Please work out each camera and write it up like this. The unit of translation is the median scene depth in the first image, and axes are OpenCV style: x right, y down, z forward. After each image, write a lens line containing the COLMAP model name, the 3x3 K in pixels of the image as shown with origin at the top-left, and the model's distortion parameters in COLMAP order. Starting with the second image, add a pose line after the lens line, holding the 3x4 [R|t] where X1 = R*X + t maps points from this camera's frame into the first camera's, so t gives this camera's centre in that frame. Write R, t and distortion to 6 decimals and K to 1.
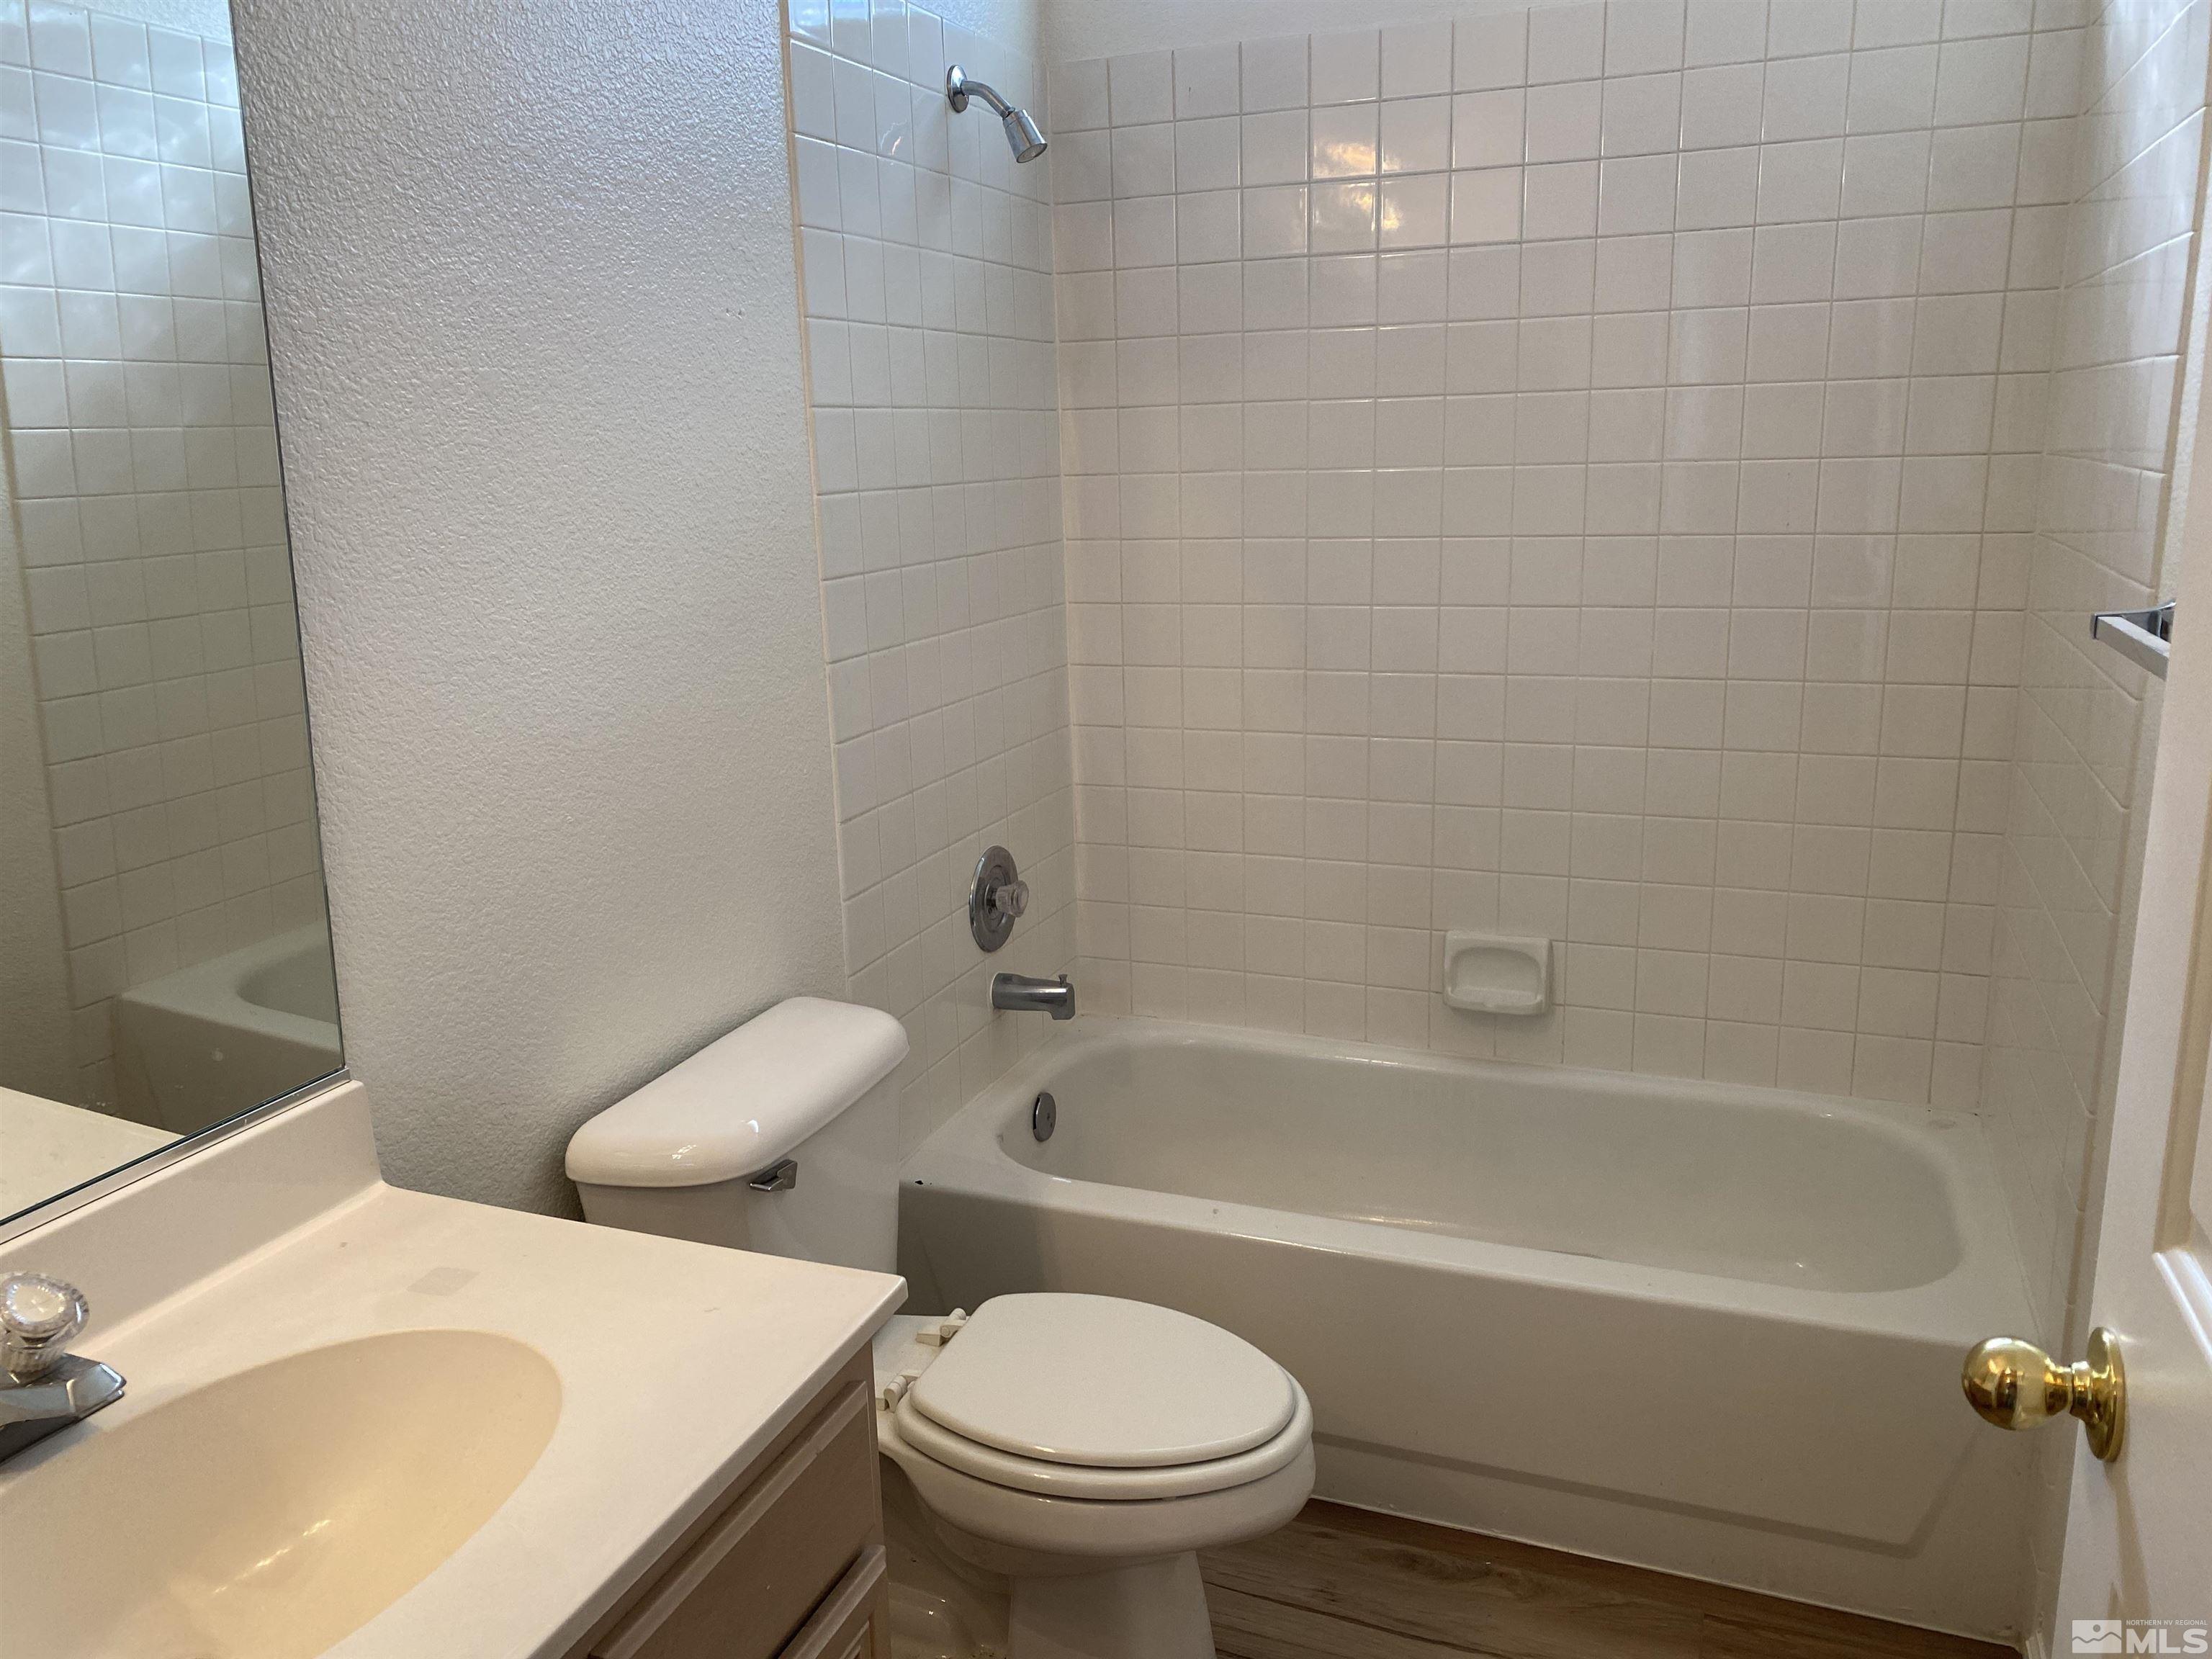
lens RADIAL K [[1709.2, 0, 1102.0], [0, 1709.2, 829.1], [0, 0, 1]] dist [0.014731, 0.017011]
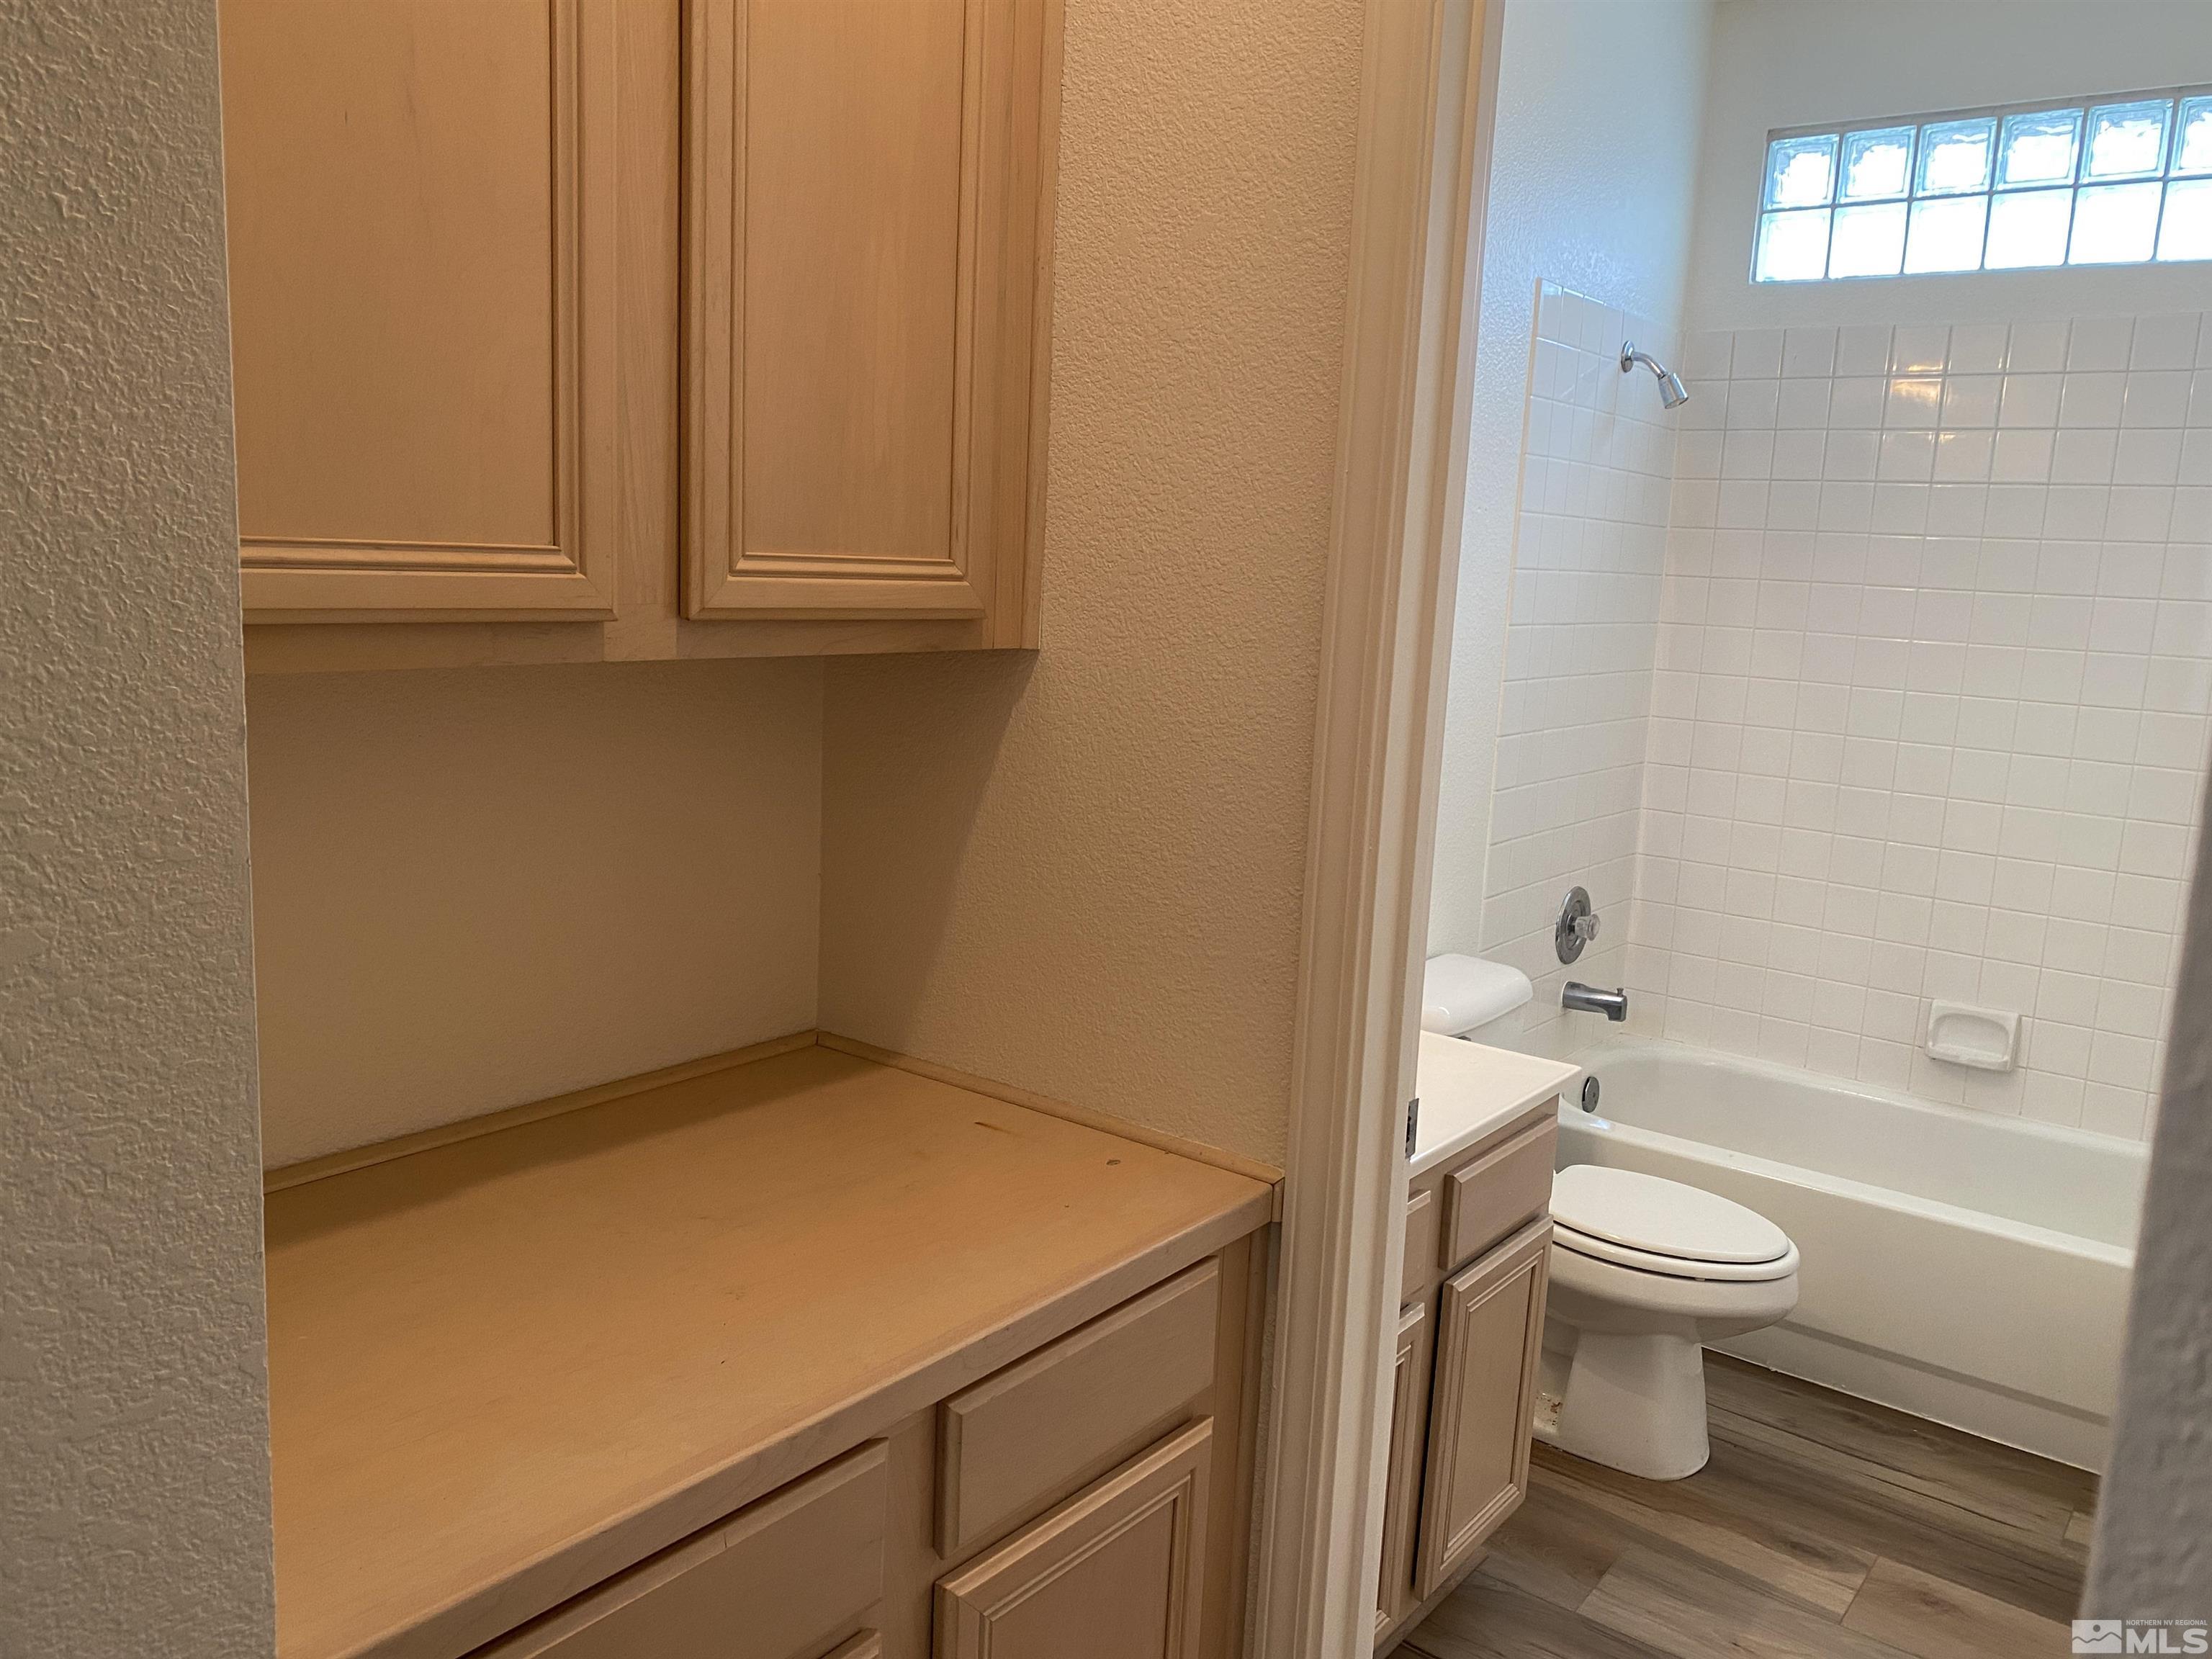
lens RADIAL K [[1709.2, 0, 1138.9], [0, 1709.2, 787.7], [0, 0, 1]] dist [0.014731, 0.017011]
pose [[0.960393, 0.116721, -0.253023, -0.064047], [-0.137801, 0.988178, -0.067196, 0.072555], [0.242189, 0.099402, 0.965124, -0.407624]]
